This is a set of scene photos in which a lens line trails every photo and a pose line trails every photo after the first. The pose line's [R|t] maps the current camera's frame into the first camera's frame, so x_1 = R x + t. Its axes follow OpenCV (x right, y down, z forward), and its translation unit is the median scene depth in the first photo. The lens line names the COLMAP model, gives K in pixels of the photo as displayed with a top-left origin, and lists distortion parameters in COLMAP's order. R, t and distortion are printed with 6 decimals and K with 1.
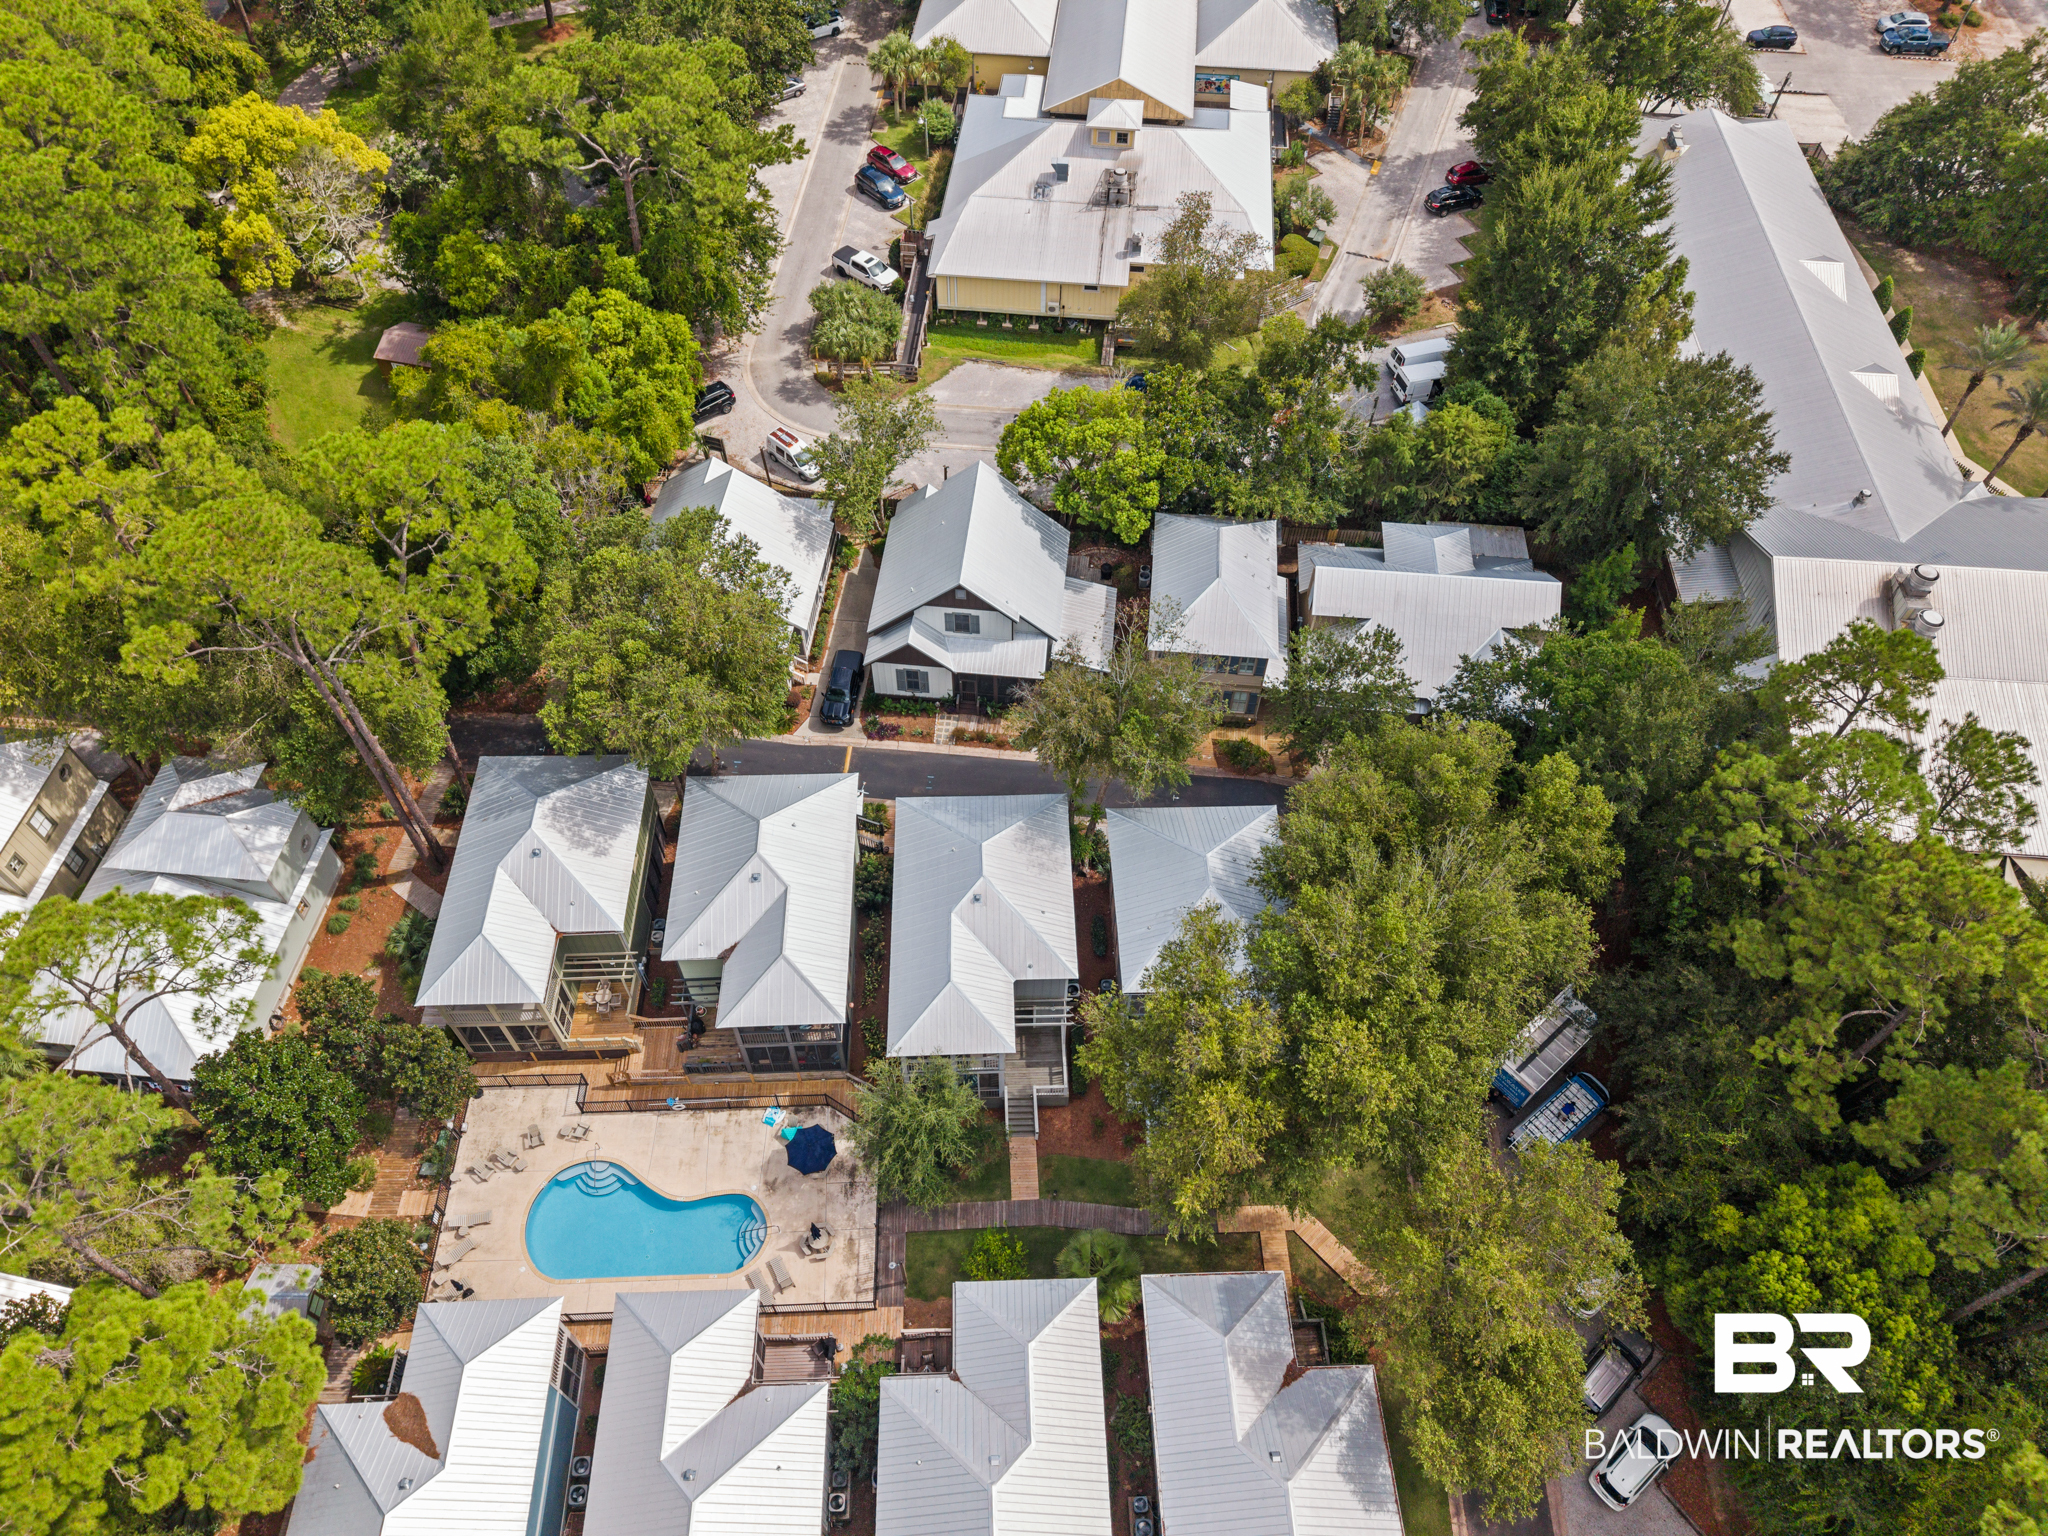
lens RADIAL K [[1423.1, 0, 1037.7], [0, 1423.1, 765.9], [0, 0, 1]] dist [0.050500, -0.054528]
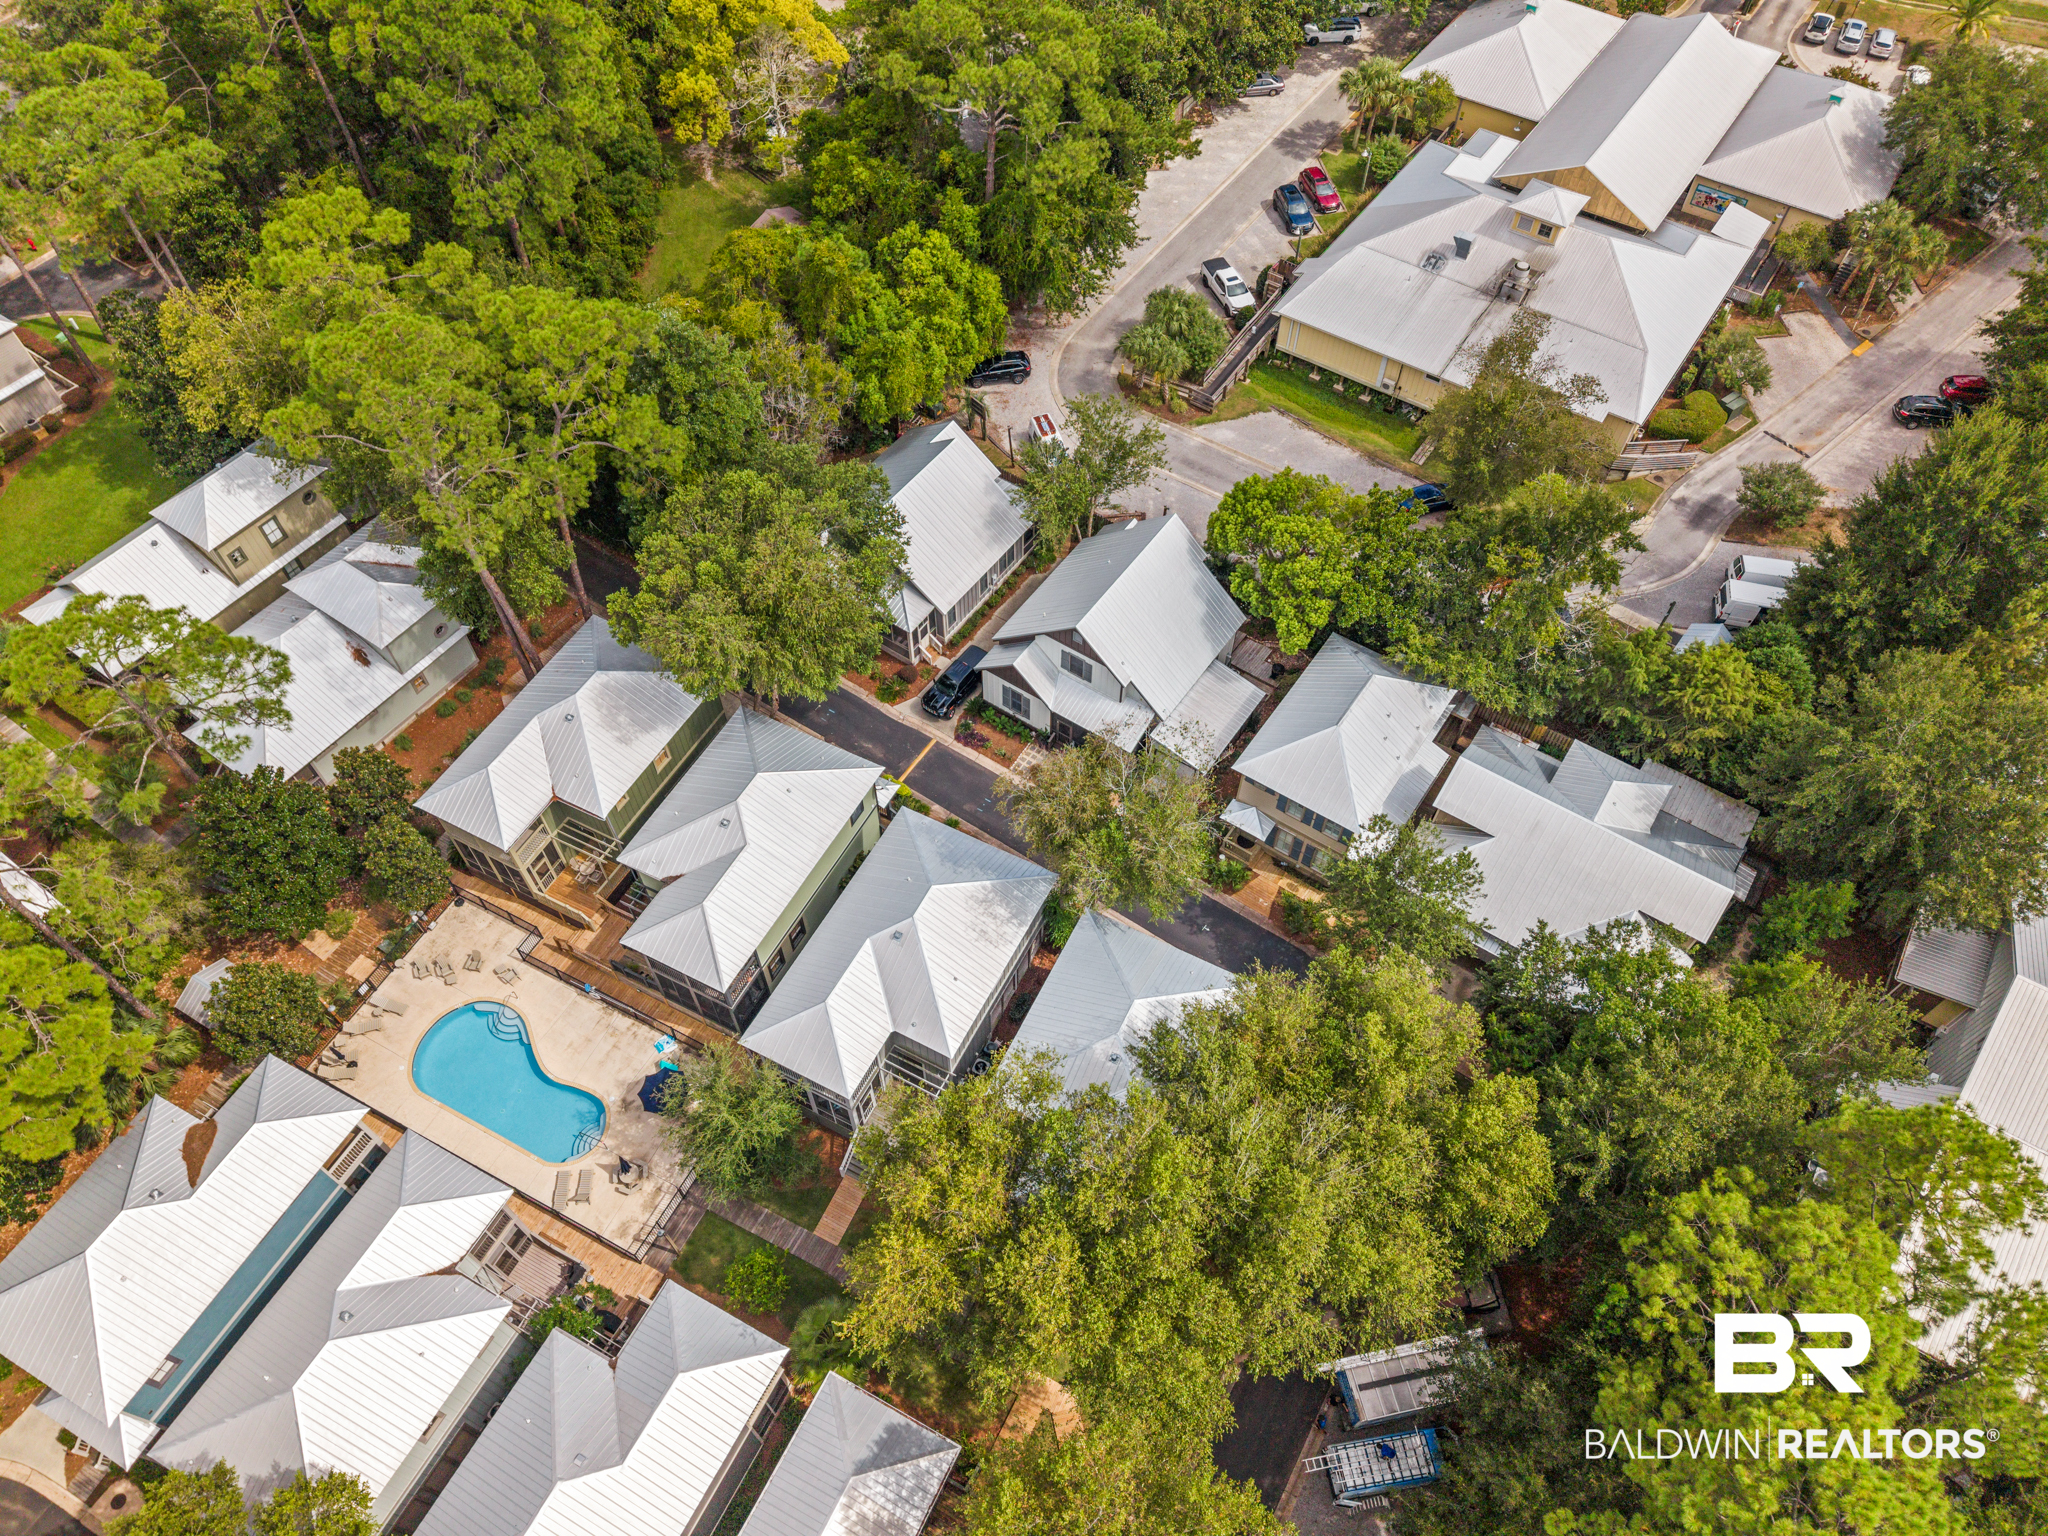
lens RADIAL K [[1423.1, 0, 1037.7], [0, 1423.1, 765.9], [0, 0, 1]] dist [0.050500, -0.054528]
pose [[0.869123, 0.392632, -0.300773, 0.225256], [-0.386826, 0.918561, 0.081315, -0.100984], [0.308206, 0.045674, 0.950223, 0.084396]]
